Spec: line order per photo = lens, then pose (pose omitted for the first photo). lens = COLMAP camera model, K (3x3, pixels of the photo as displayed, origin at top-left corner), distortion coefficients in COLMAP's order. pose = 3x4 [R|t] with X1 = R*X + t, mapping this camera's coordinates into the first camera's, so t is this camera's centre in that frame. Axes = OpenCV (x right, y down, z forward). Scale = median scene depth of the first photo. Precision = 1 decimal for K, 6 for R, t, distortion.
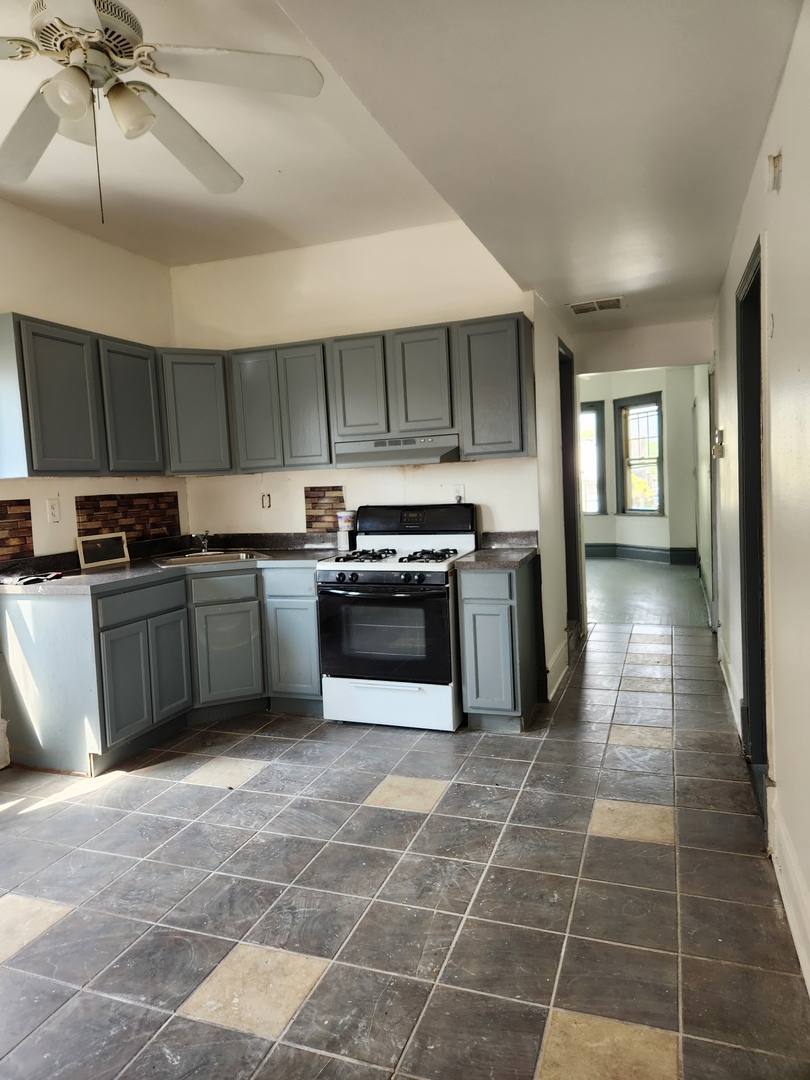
lens RADIAL K [[727.2, 0, 389.9], [0, 727.2, 523.5], [0, 0, 1]] dist [0.018263, -0.012553]
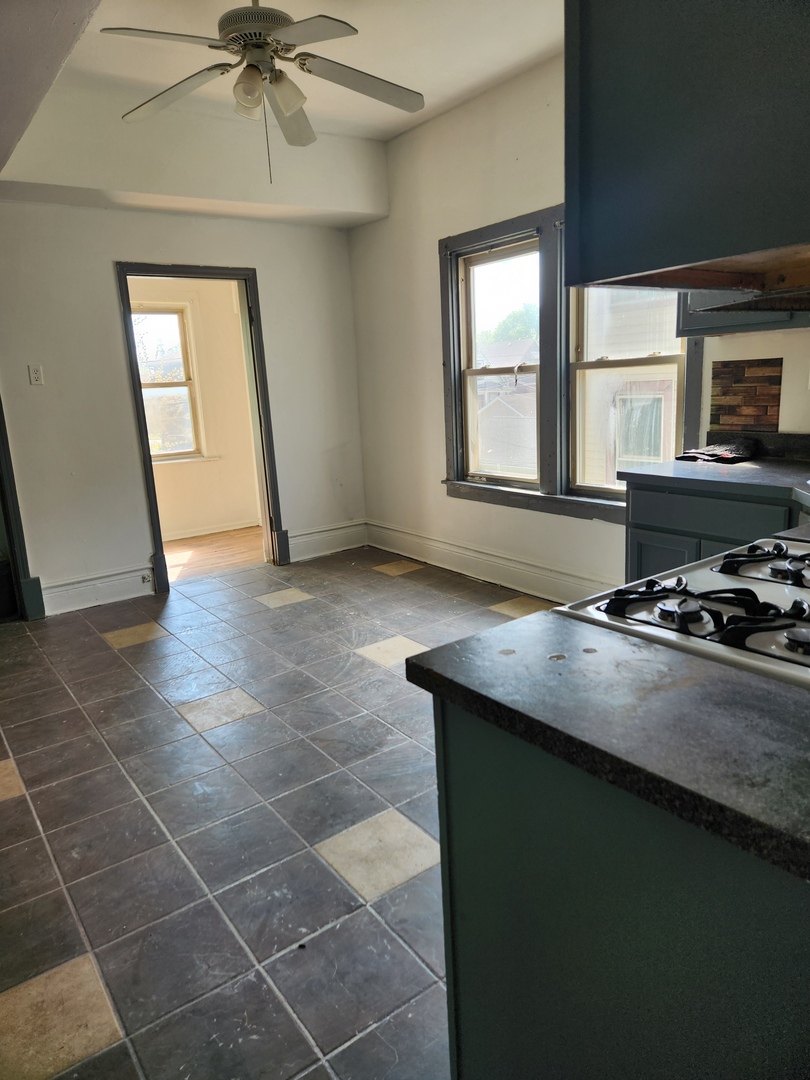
lens RADIAL K [[727.2, 0, 416.1], [0, 727.2, 532.1], [0, 0, 1]] dist [0.018263, -0.012553]
pose [[-0.536720, 0.255429, -0.804169, 0.524758], [0.021753, 0.956950, 0.289438, -0.120396], [0.843480, 0.137854, -0.519170, 1.473410]]
